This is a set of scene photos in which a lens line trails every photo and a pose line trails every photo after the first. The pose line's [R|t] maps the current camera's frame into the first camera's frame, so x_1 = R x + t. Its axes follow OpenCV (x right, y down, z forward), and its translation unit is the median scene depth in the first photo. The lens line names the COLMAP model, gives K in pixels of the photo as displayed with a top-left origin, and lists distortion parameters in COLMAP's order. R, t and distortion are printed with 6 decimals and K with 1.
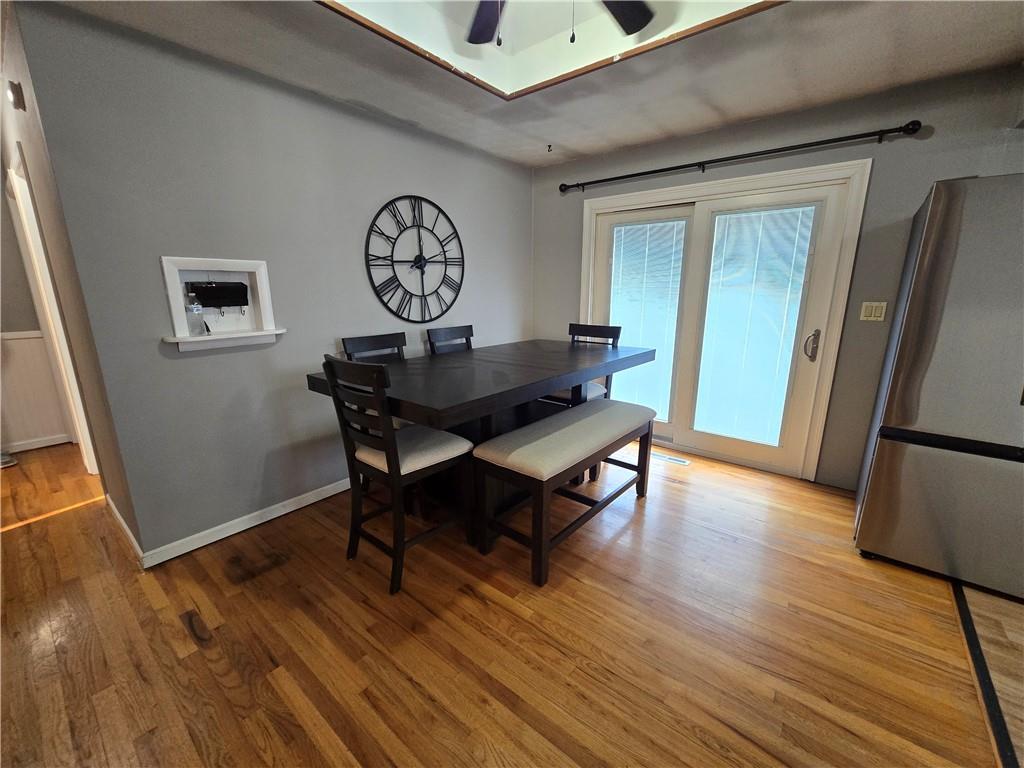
lens RADIAL K [[420.7, 0, 510.8], [0, 420.7, 388.2], [0, 0, 1]] dist [-0.003065, 0.001343]
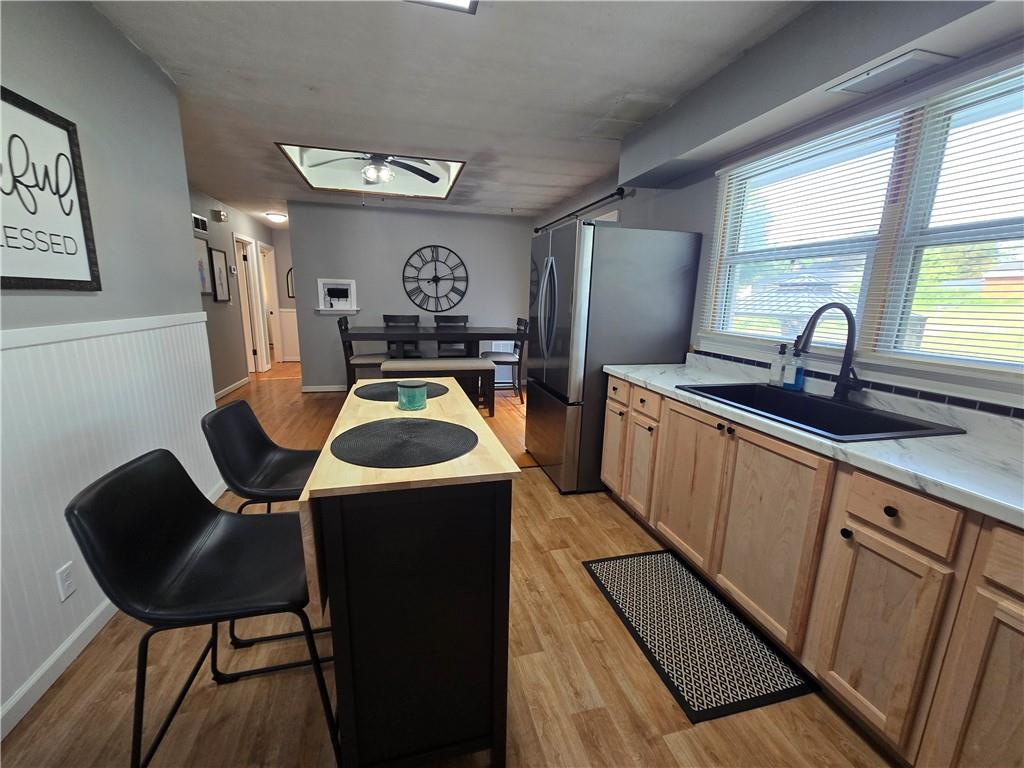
lens RADIAL K [[420.7, 0, 506.6], [0, 420.7, 388.5], [0, 0, 1]] dist [-0.003065, 0.001343]
pose [[0.801940, 0.147373, -0.578942, 1.289993], [-0.163509, 0.986236, 0.024563, 0.089461], [0.574593, 0.074964, 0.814999, -0.338731]]
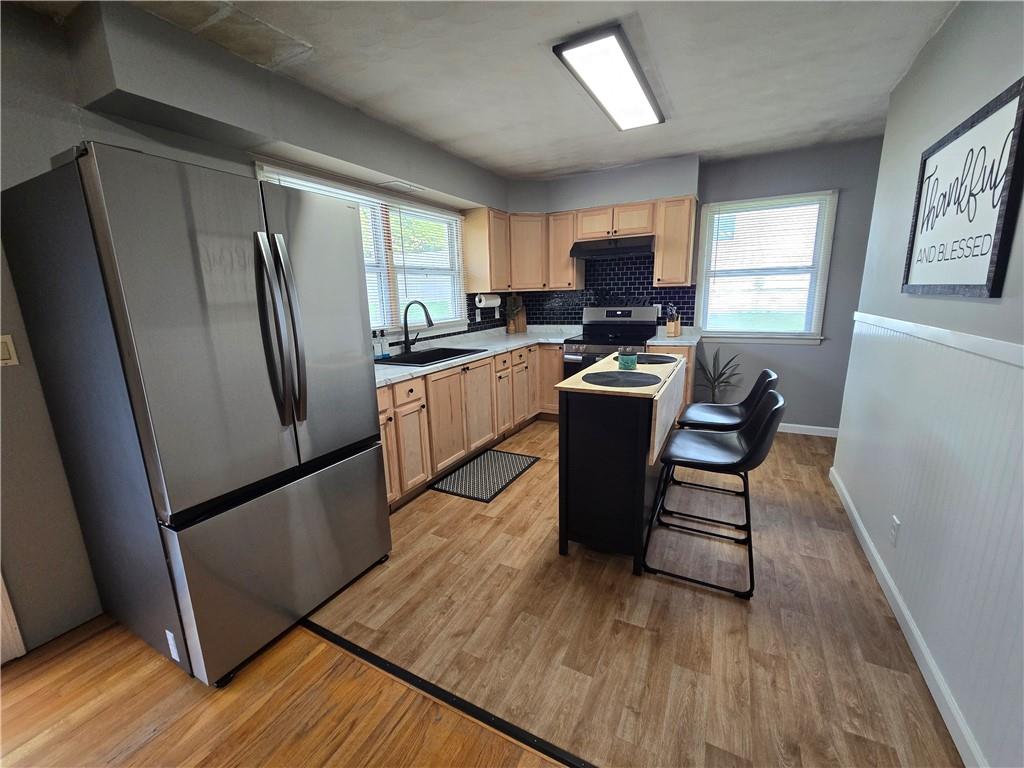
lens RADIAL K [[420.7, 0, 510.7], [0, 420.7, 387.3], [0, 0, 1]] dist [-0.003065, 0.001343]
pose [[-0.199264, -0.203890, 0.958500, 0.128946], [0.254332, 0.933838, 0.251517, -0.090321], [-0.946366, 0.293896, -0.134225, 0.368313]]
